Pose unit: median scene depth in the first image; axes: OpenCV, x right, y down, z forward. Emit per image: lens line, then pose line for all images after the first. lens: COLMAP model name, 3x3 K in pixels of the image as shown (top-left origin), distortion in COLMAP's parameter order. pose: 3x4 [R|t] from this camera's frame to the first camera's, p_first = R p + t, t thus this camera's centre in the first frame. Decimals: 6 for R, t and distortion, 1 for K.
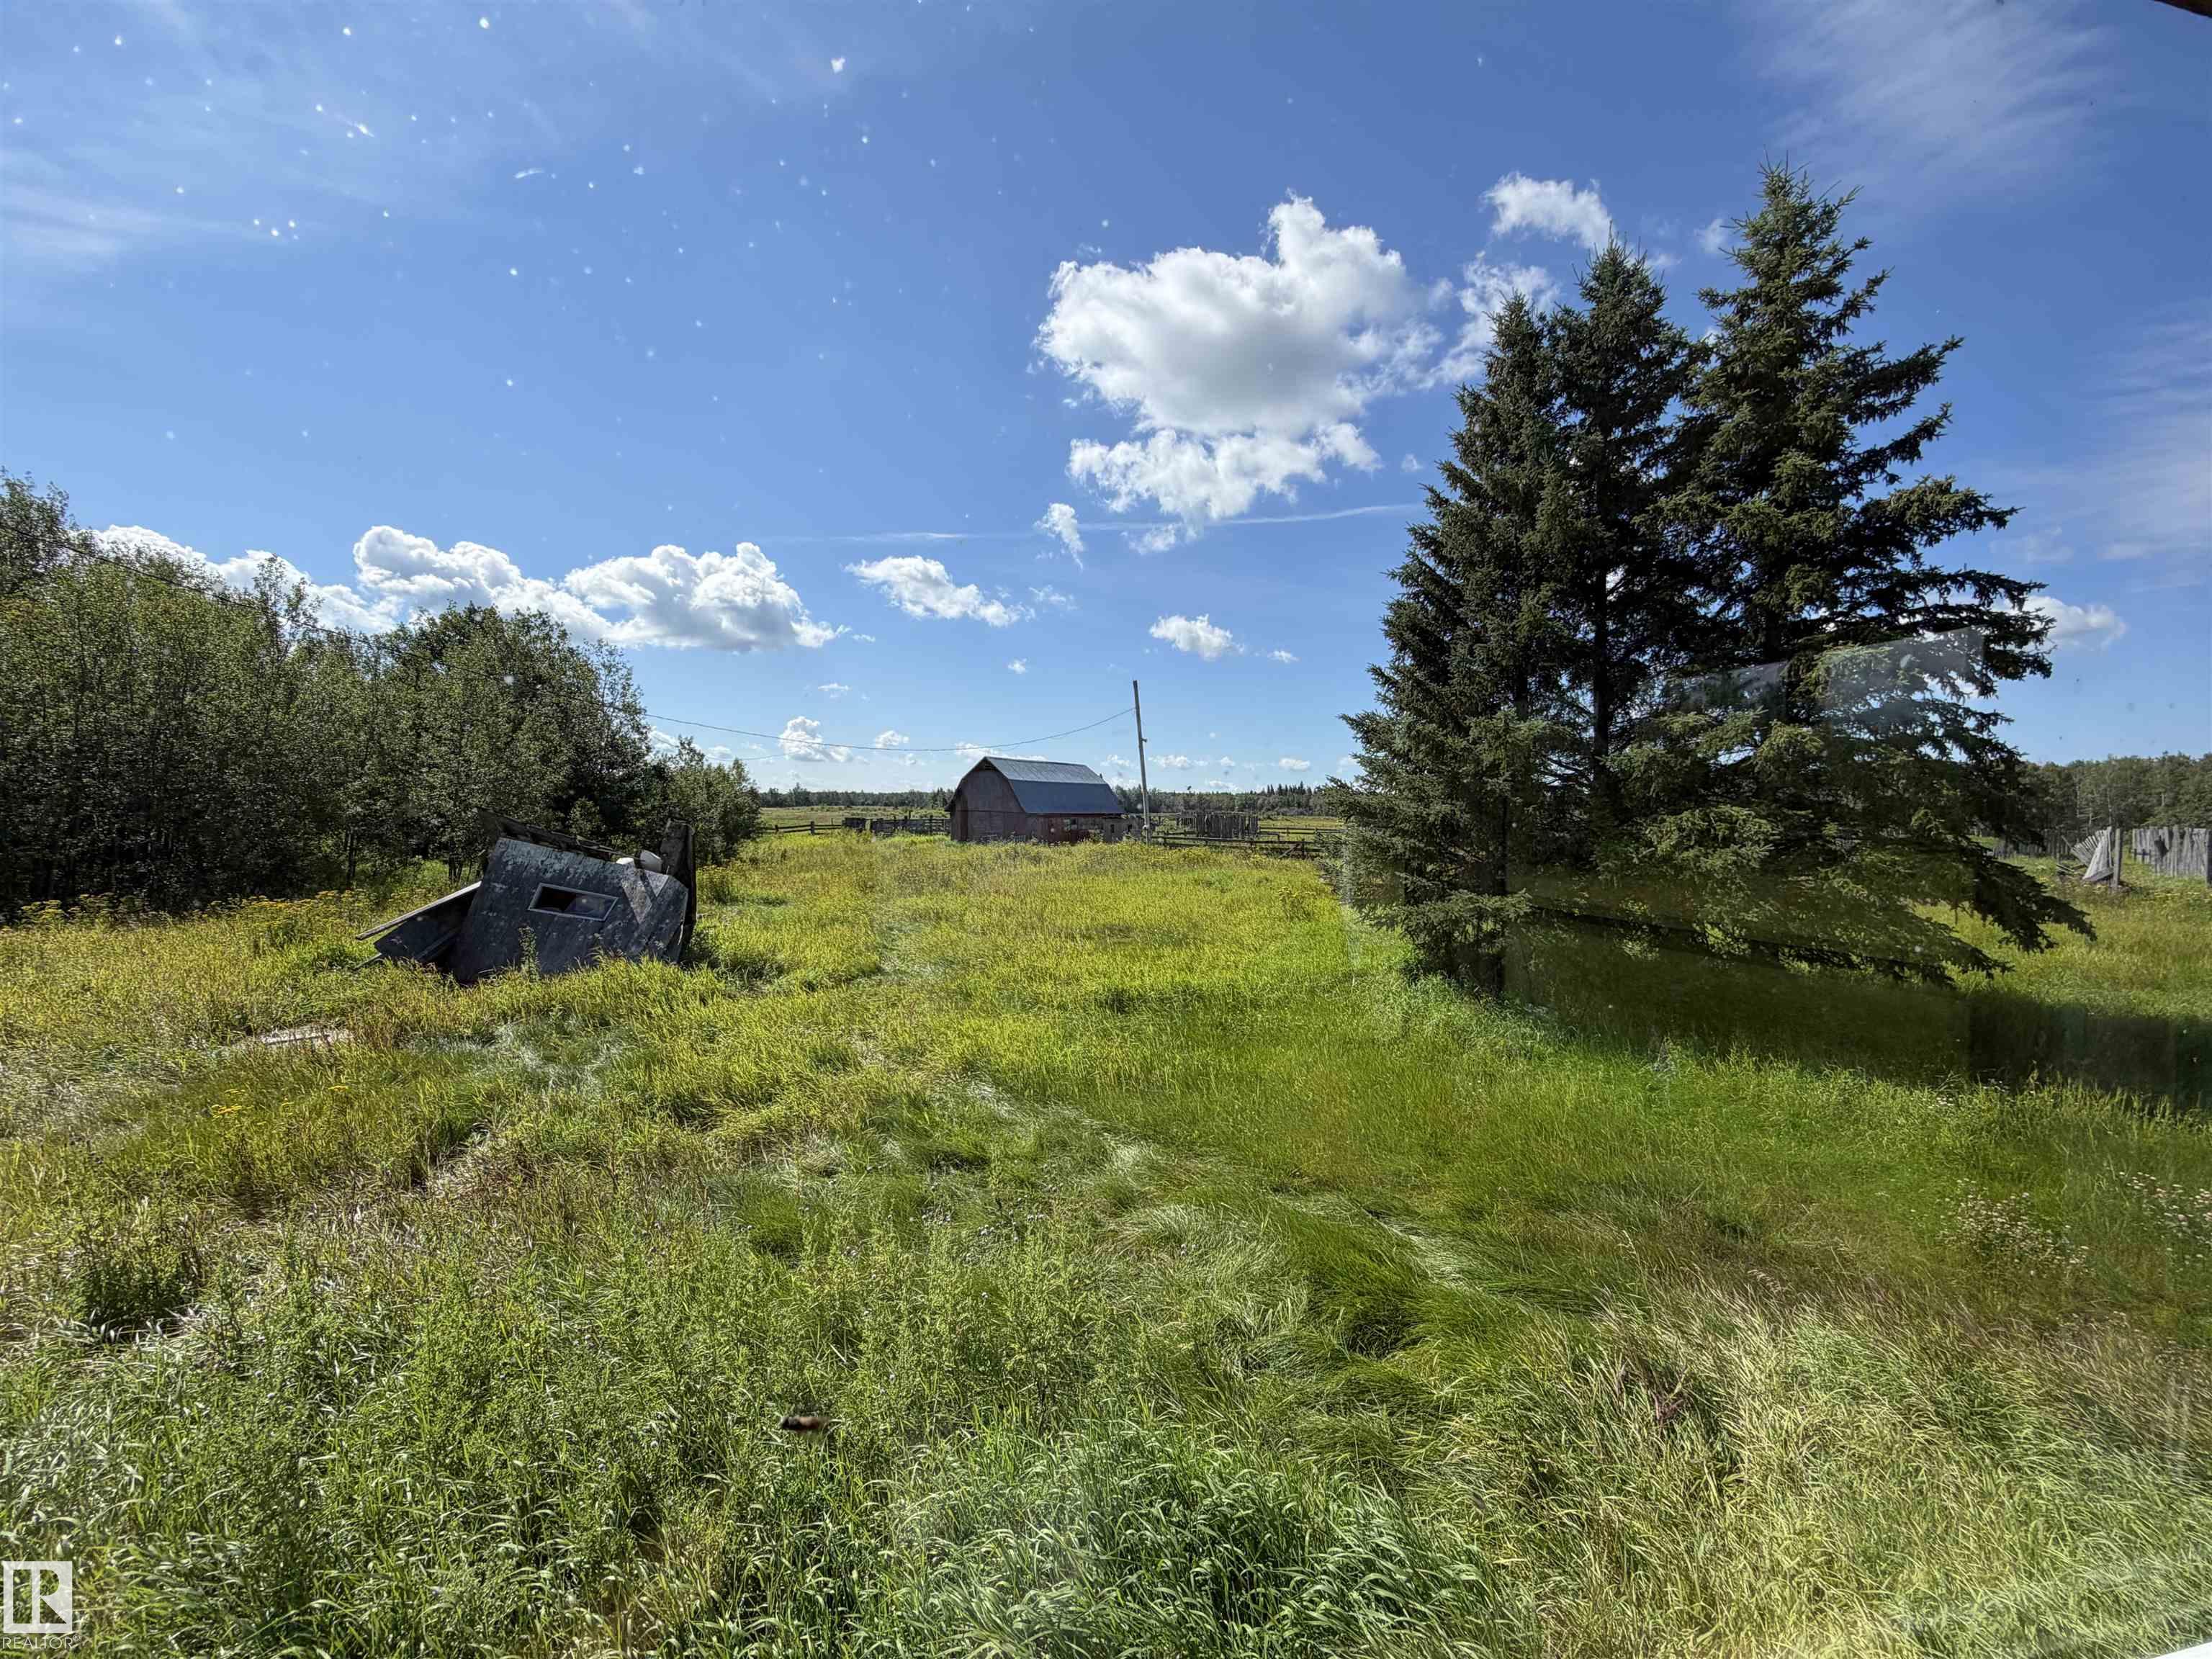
lens RADIAL K [[885.3, 0, 1106.0], [0, 885.3, 829.5], [0, 0, 1]] dist [0.000897, 0.000251]
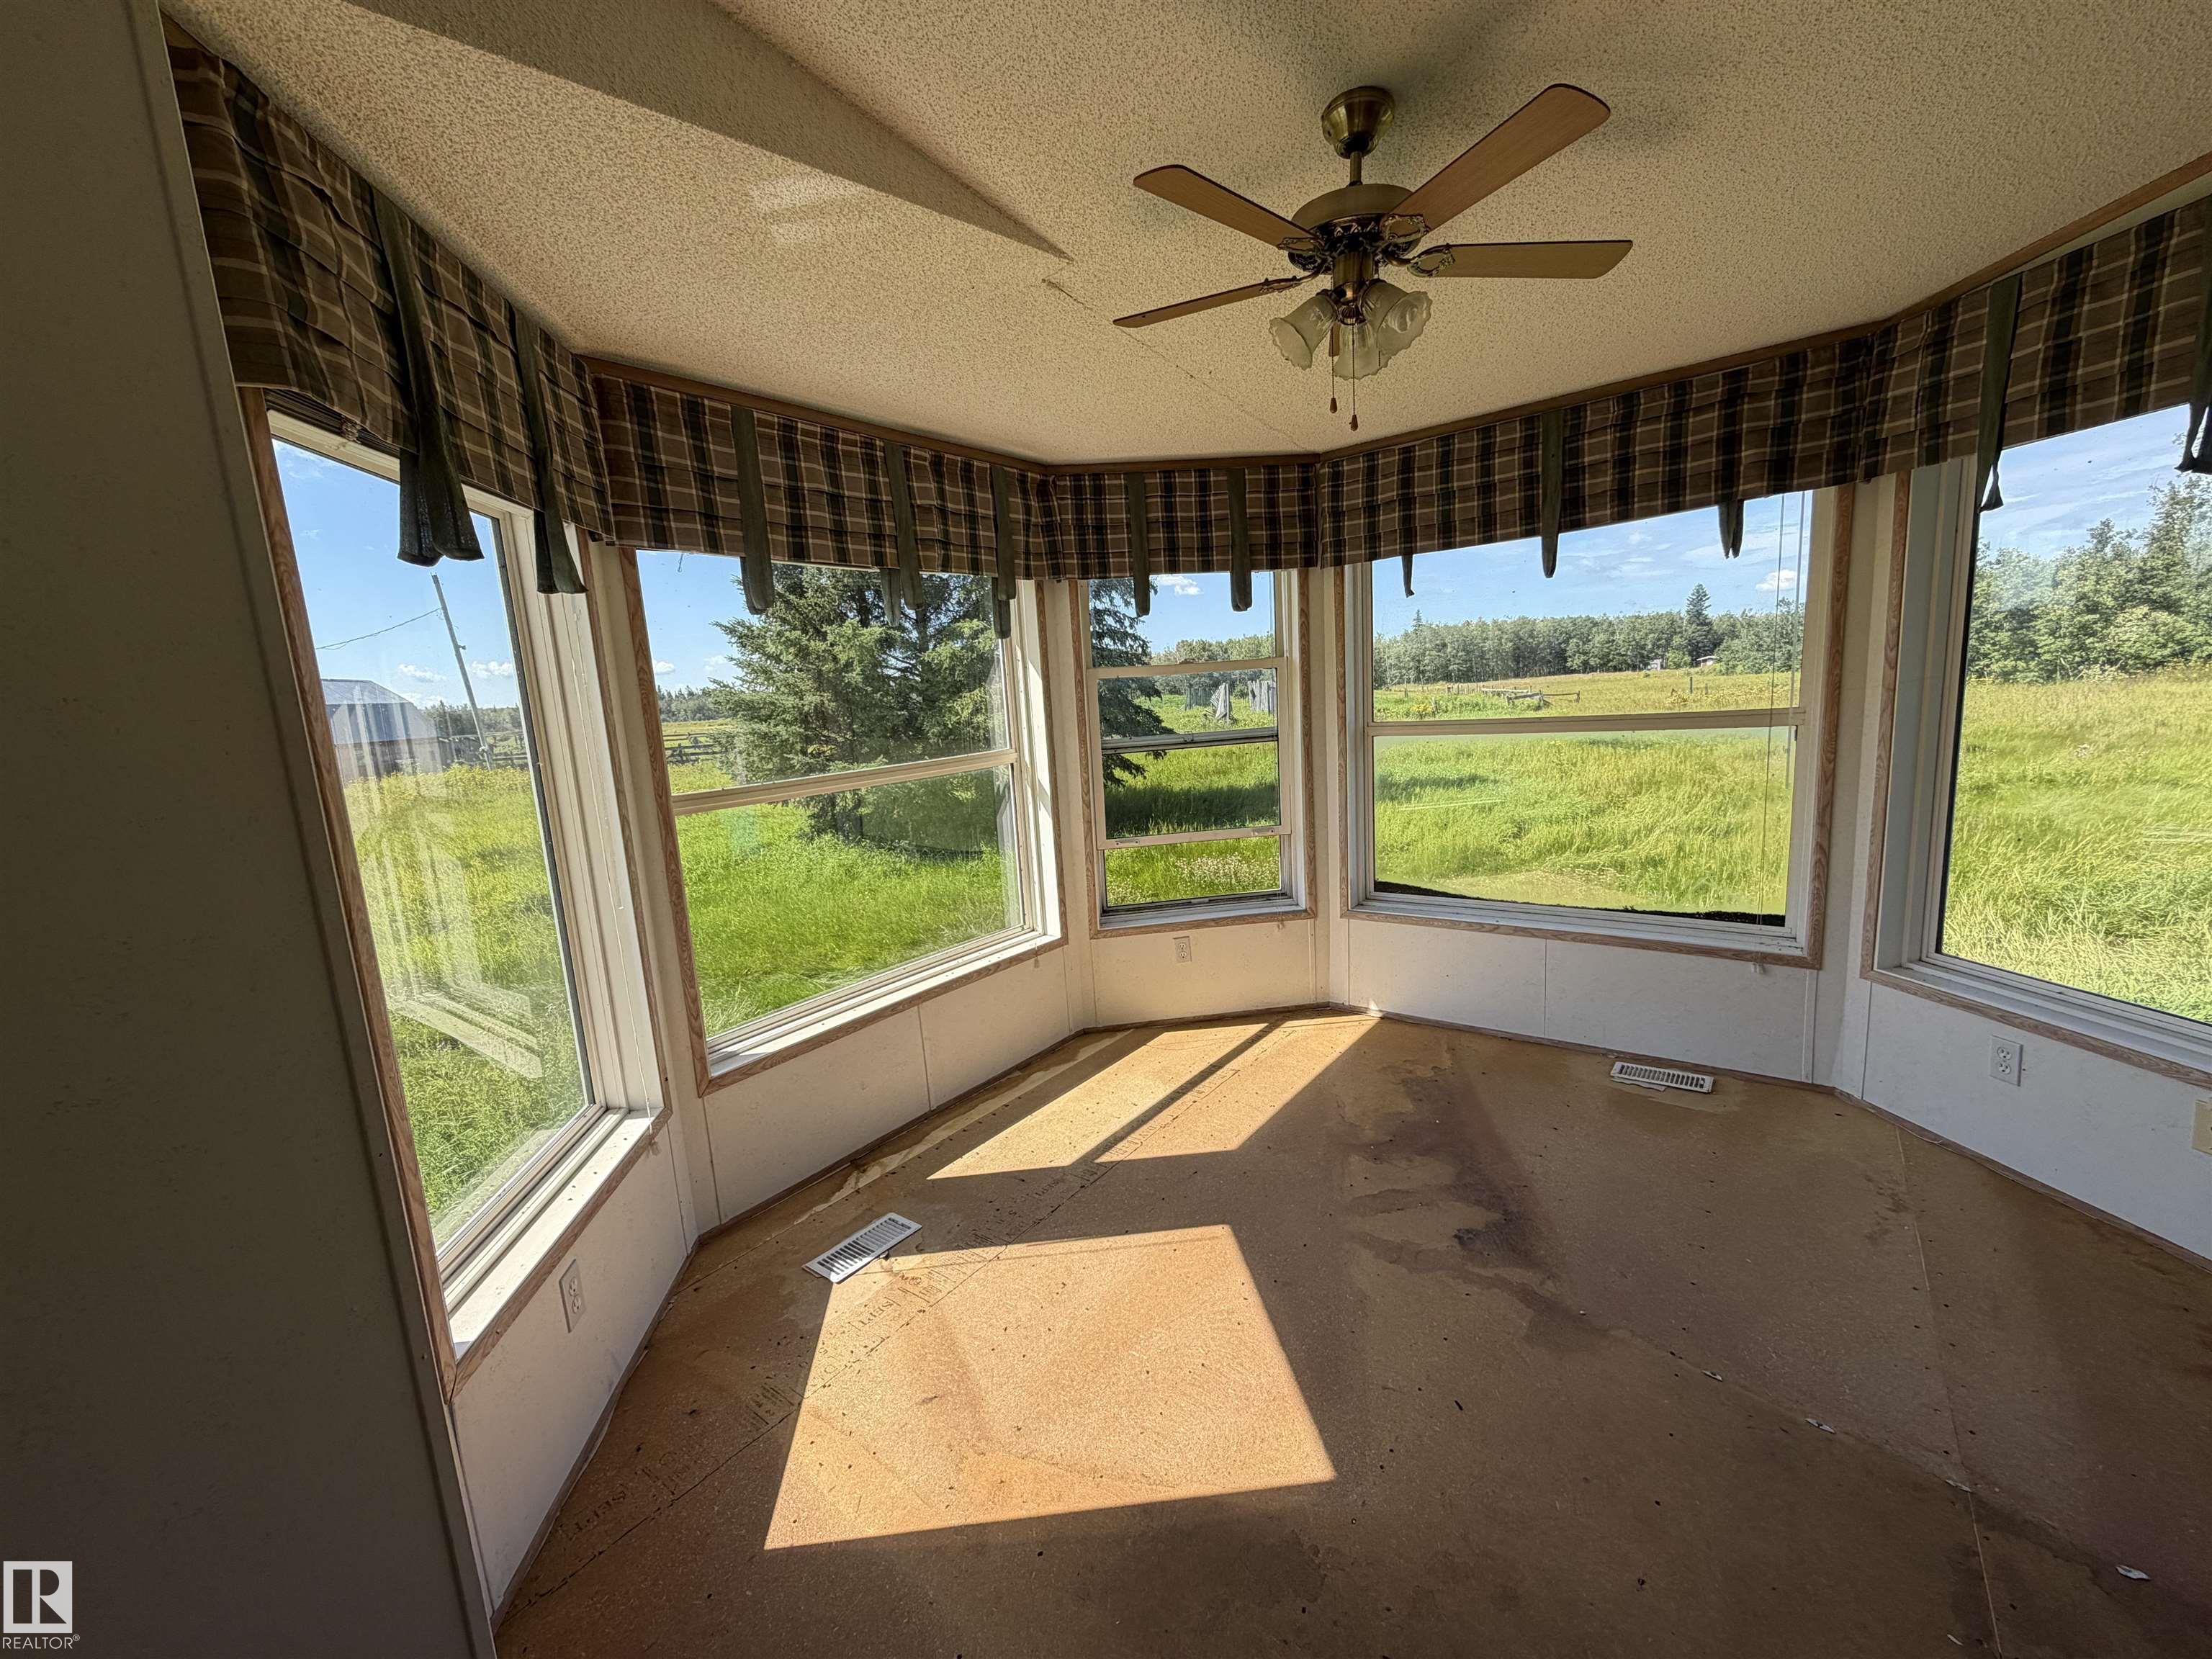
lens RADIAL K [[885.3, 0, 1106.0], [0, 885.3, 829.5], [0, 0, 1]] dist [0.000897, 0.000251]
pose [[0.775994, -0.159842, 0.610151, -0.088528], [0.088554, 0.985384, 0.145520, 0.010970], [-0.624493, -0.058891, 0.778807, -0.232225]]
